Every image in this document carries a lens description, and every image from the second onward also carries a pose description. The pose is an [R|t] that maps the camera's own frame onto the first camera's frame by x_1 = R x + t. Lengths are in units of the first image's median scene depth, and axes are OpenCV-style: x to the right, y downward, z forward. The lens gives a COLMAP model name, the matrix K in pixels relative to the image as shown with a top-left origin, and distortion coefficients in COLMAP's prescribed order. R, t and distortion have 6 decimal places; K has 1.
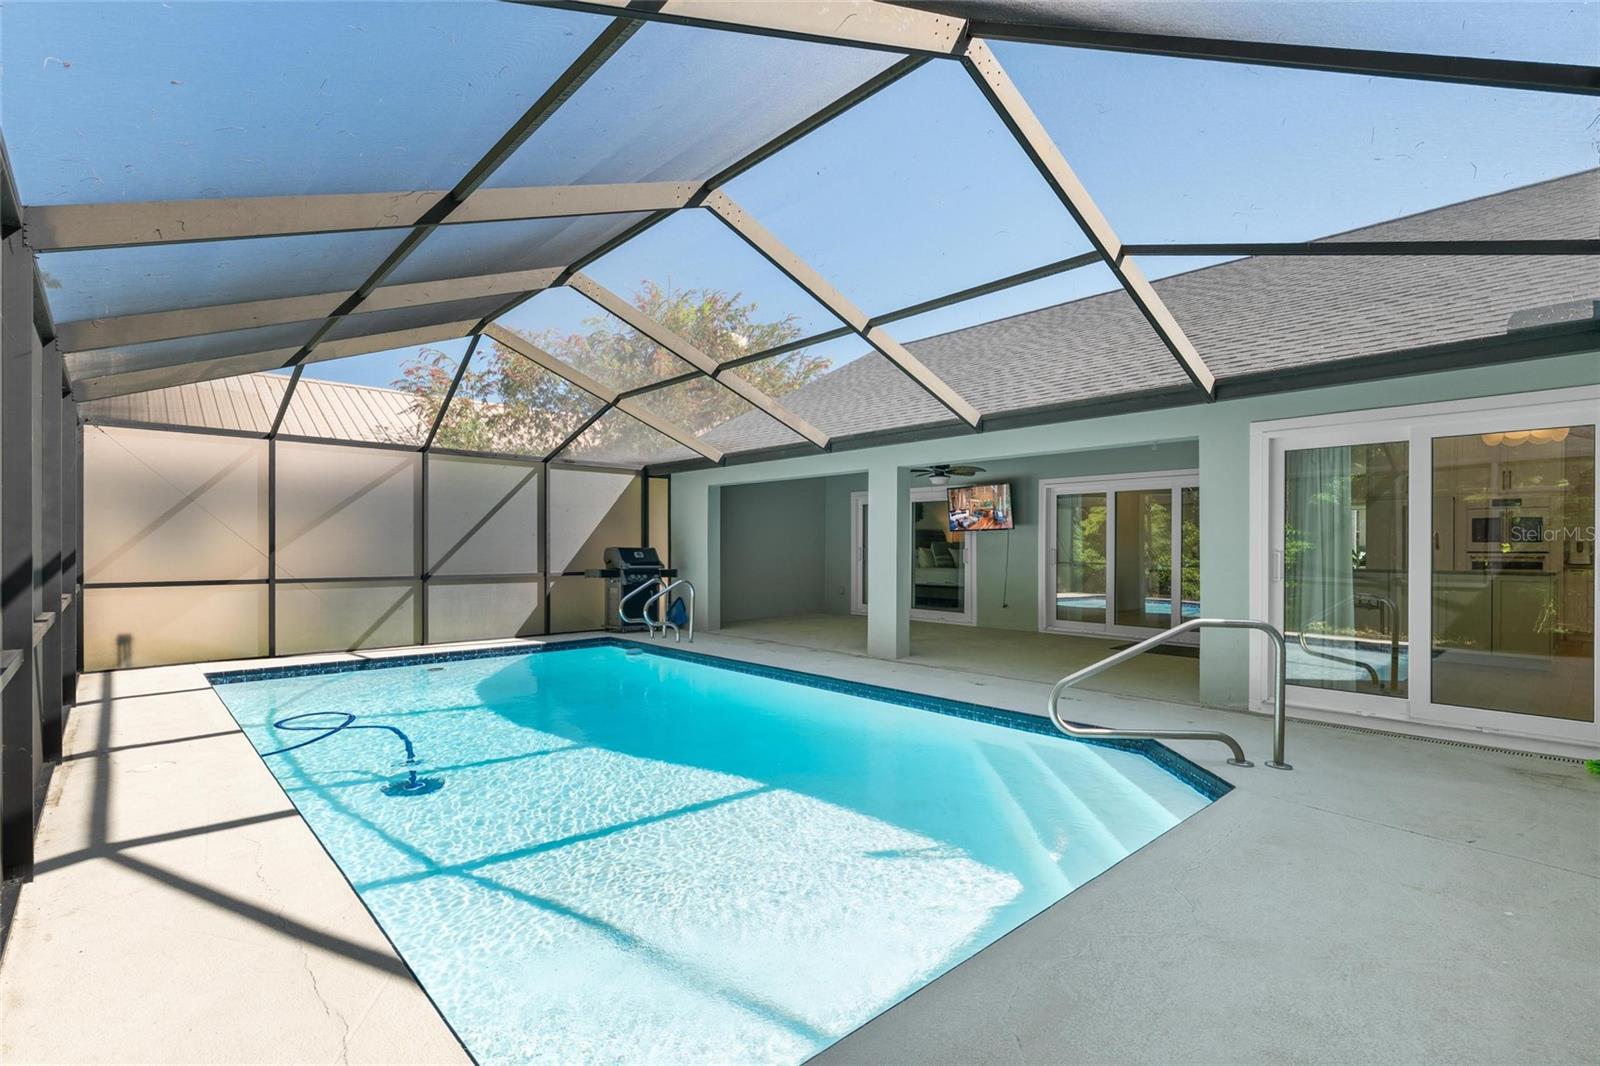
lens RADIAL K [[741.1, 0, 803.3], [0, 741.1, 537.0], [0, 0, 1]] dist [-0.000555, 0.000201]
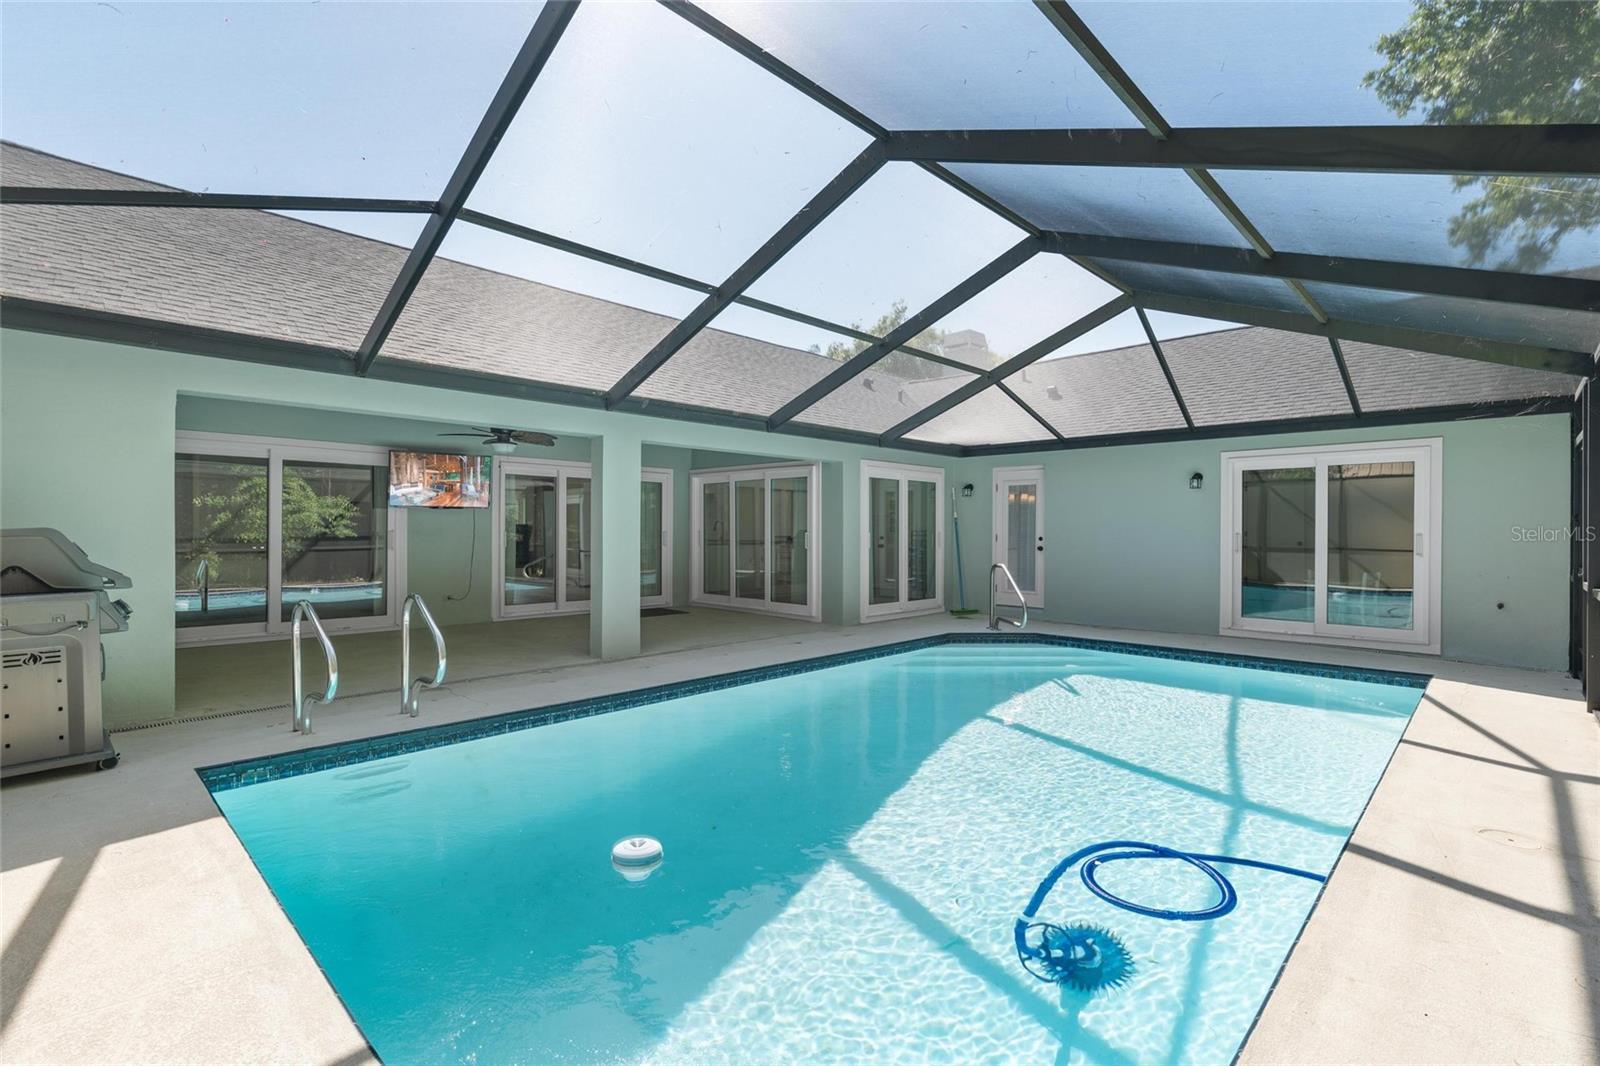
lens RADIAL K [[741.1, 0, 795.8], [0, 741.1, 534.9], [0, 0, 1]] dist [-0.000555, 0.000201]
pose [[-0.086556, -0.006868, 0.996223, -0.933041], [-0.013950, 0.999887, 0.005681, 0.014289], [-0.996149, -0.013405, -0.086642, 1.069672]]
